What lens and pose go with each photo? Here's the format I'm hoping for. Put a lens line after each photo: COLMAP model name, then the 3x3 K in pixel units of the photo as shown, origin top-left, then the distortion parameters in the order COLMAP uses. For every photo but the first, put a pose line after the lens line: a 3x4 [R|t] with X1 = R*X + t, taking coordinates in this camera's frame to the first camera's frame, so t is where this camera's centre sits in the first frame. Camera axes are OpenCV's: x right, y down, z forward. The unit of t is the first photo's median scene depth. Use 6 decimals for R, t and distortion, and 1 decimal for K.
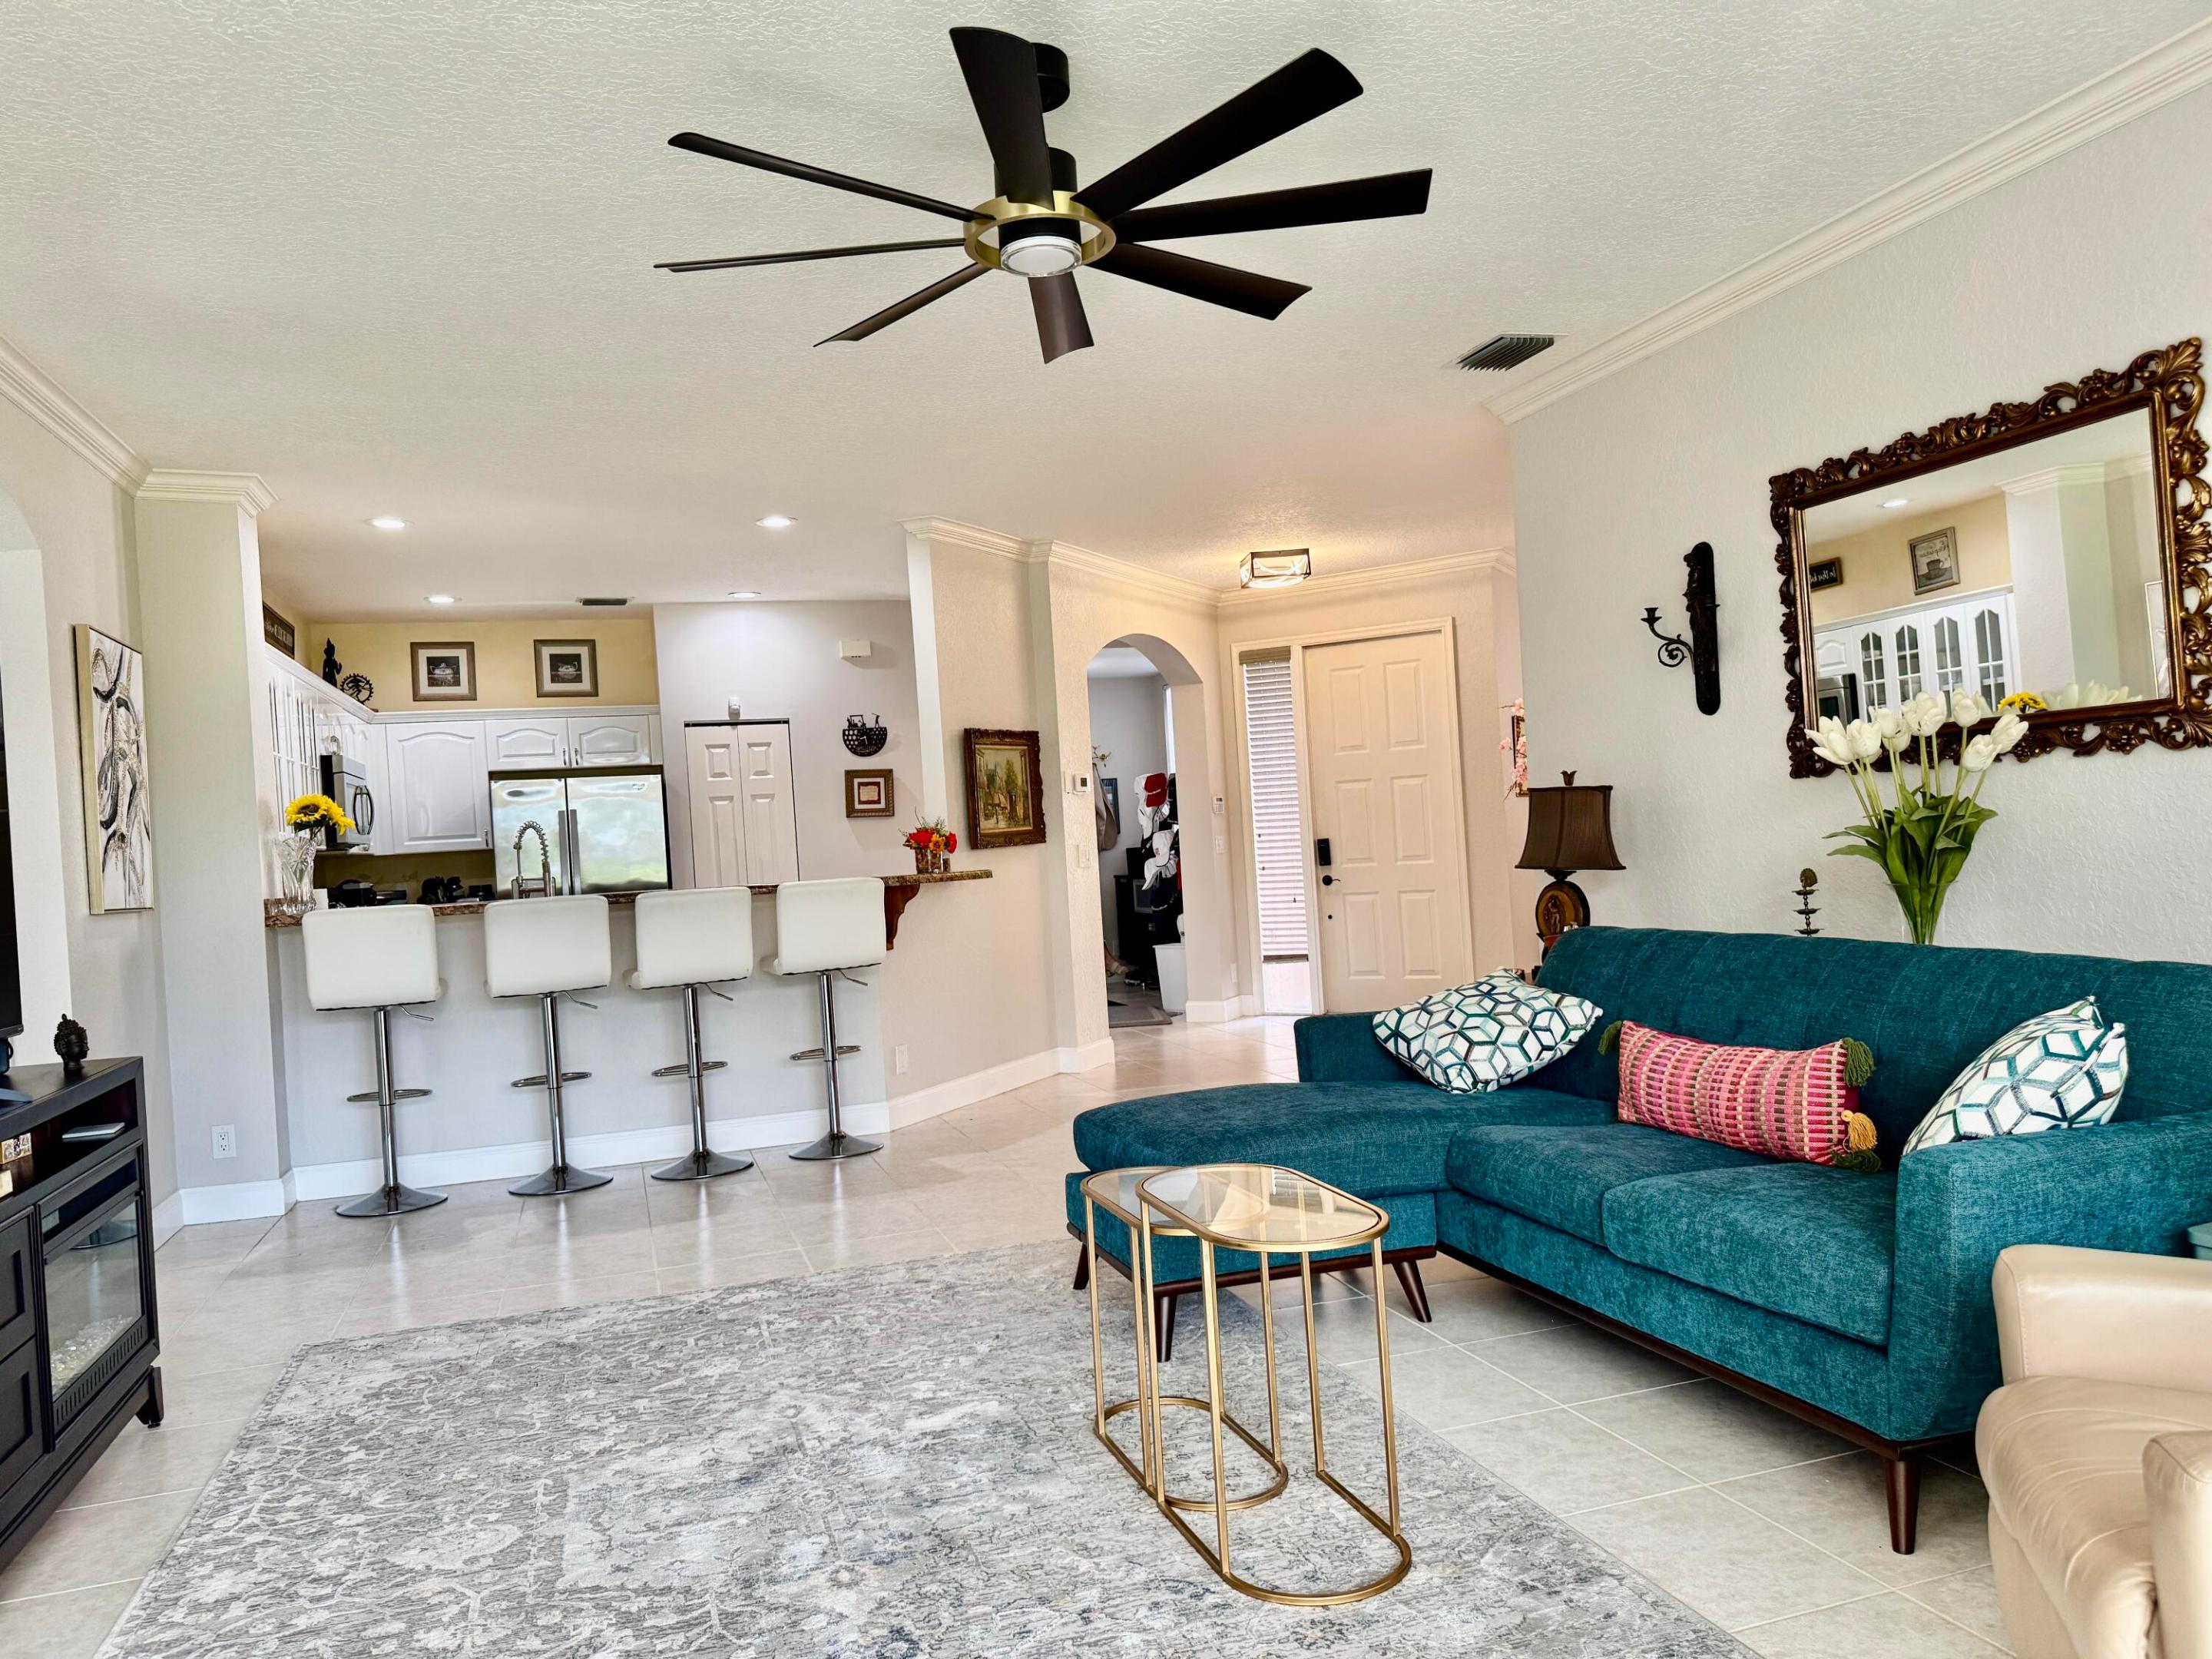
lens RADIAL K [[1550.8, 0, 1102.3], [0, 1550.8, 830.3], [0, 0, 1]] dist [0.138515, -0.269594]
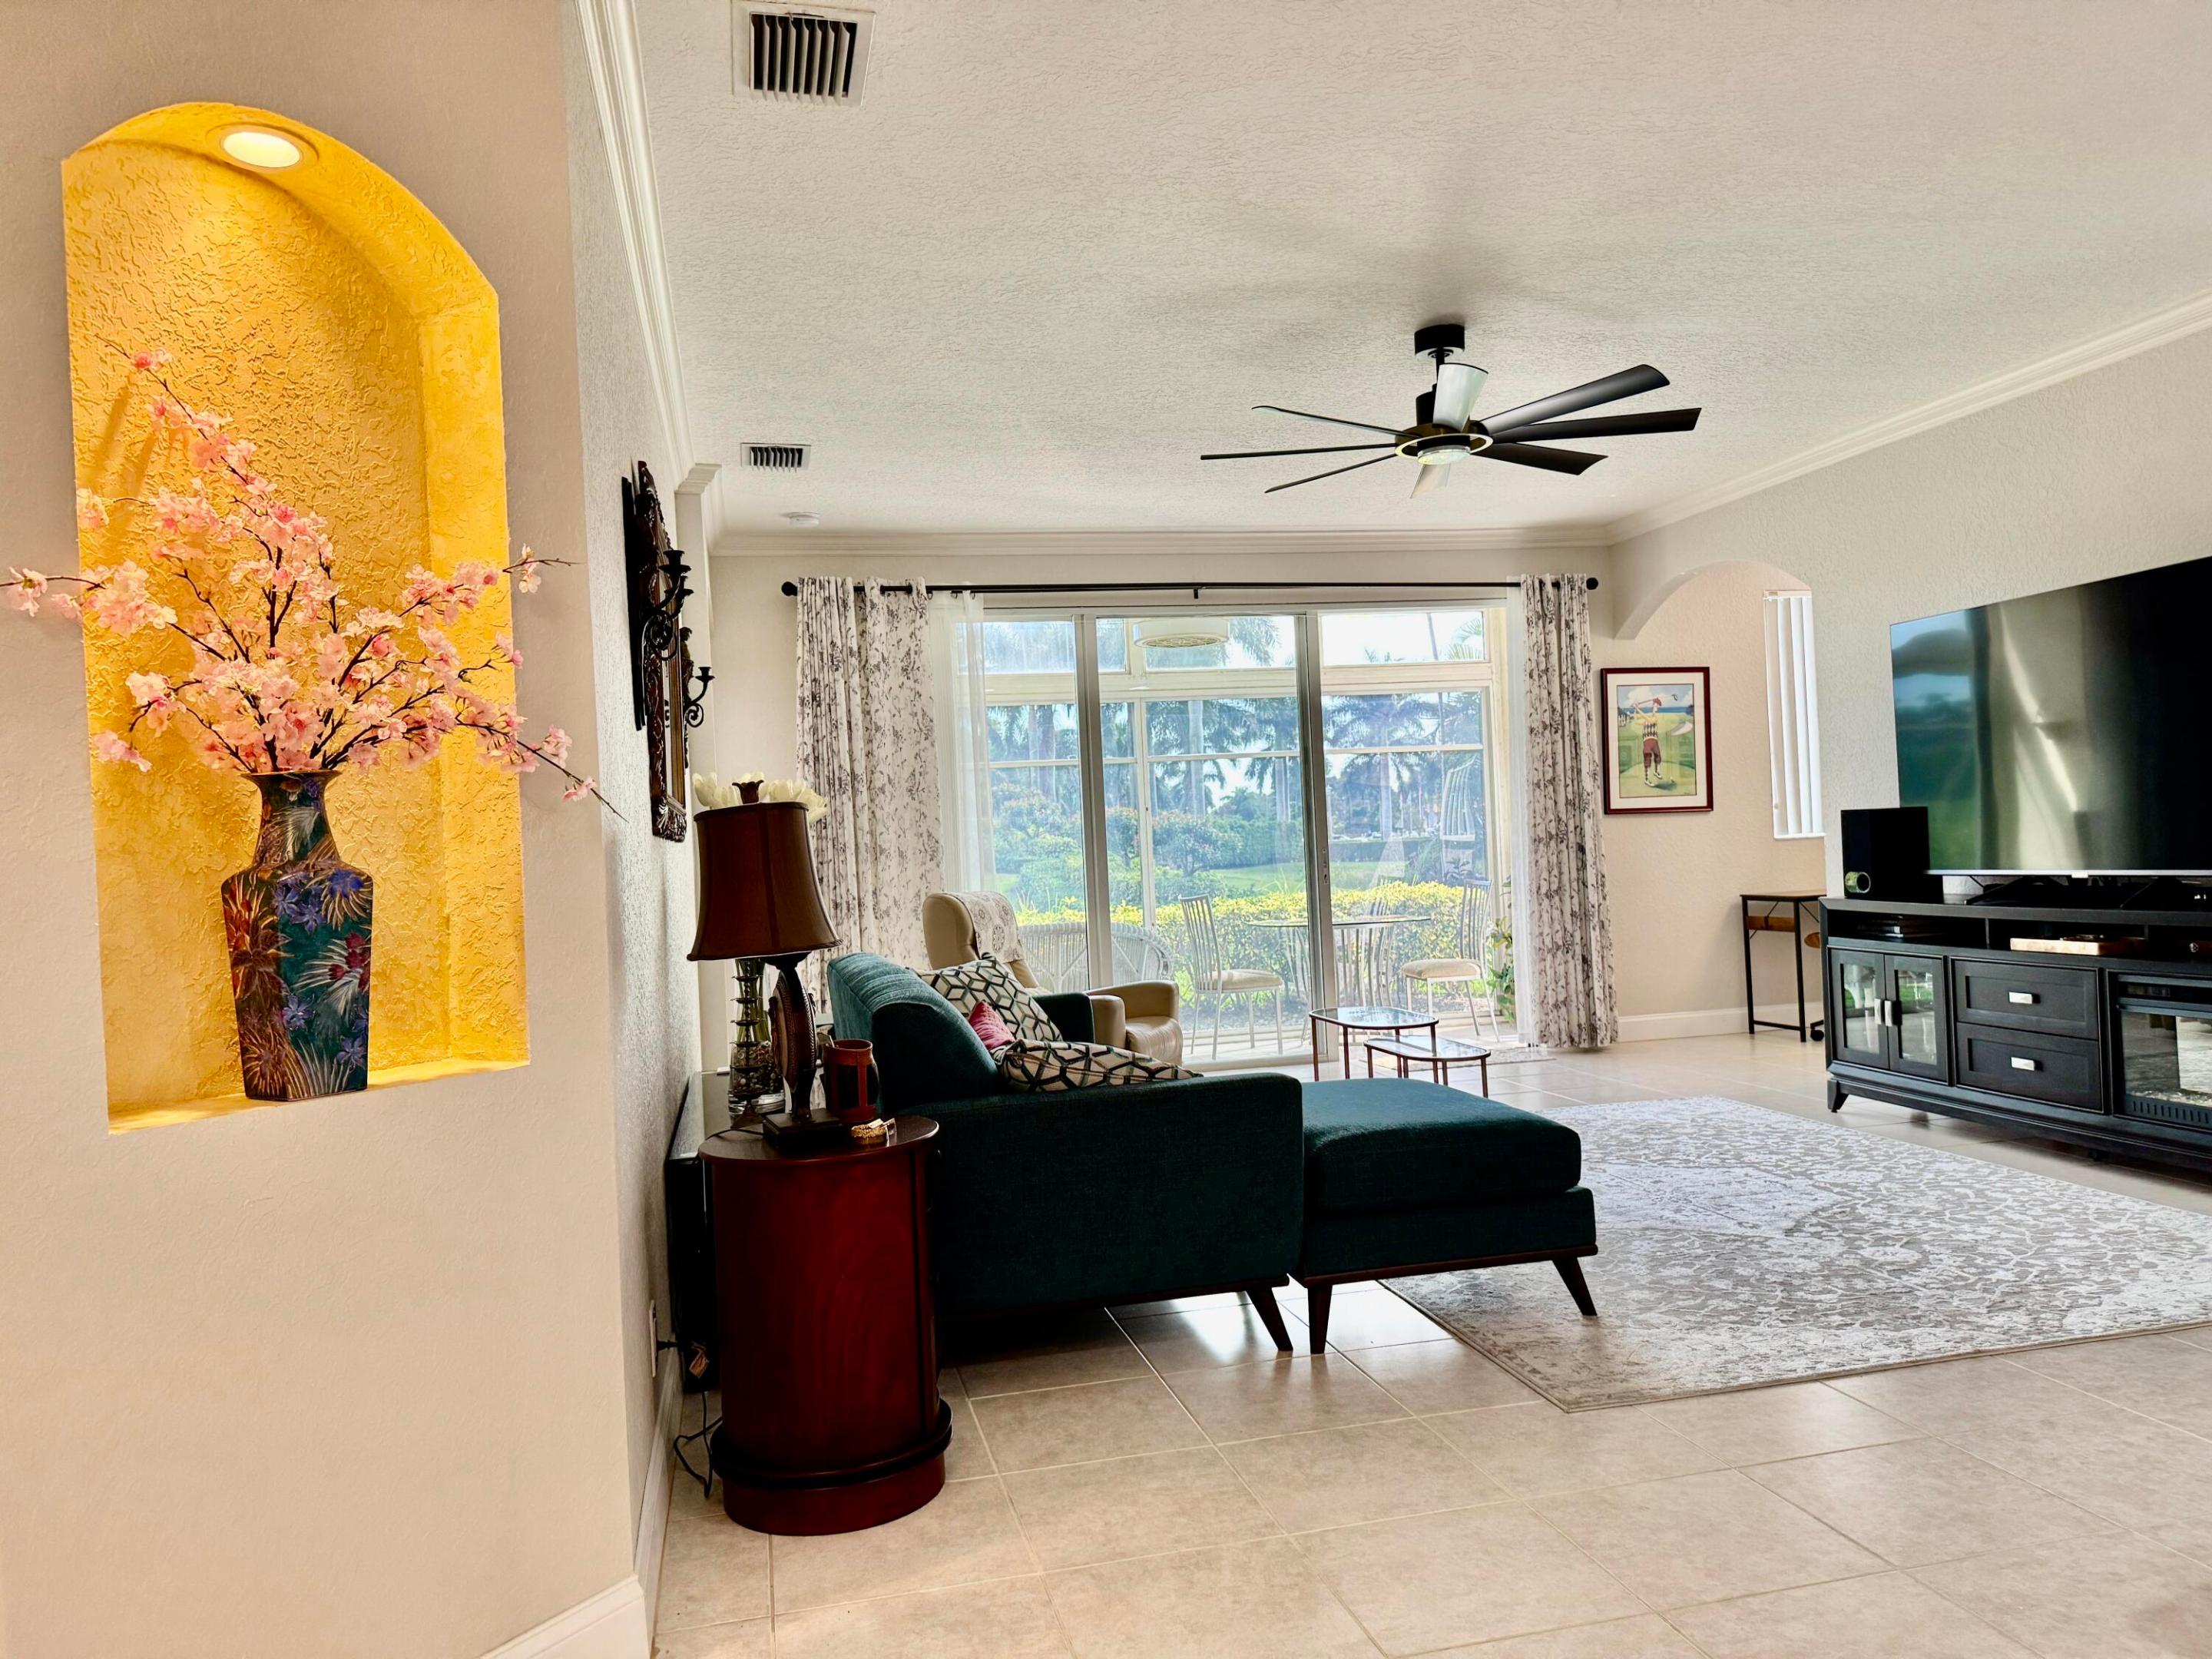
lens RADIAL K [[1550.8, 0, 1102.3], [0, 1550.8, 830.3], [0, 0, 1]] dist [0.138515, -0.269594]
pose [[-0.989851, 0.111491, 0.088122, 0.144061], [0.110126, 0.993712, -0.020218, 0.006588], [-0.089822, -0.010309, -0.995904, 1.866239]]
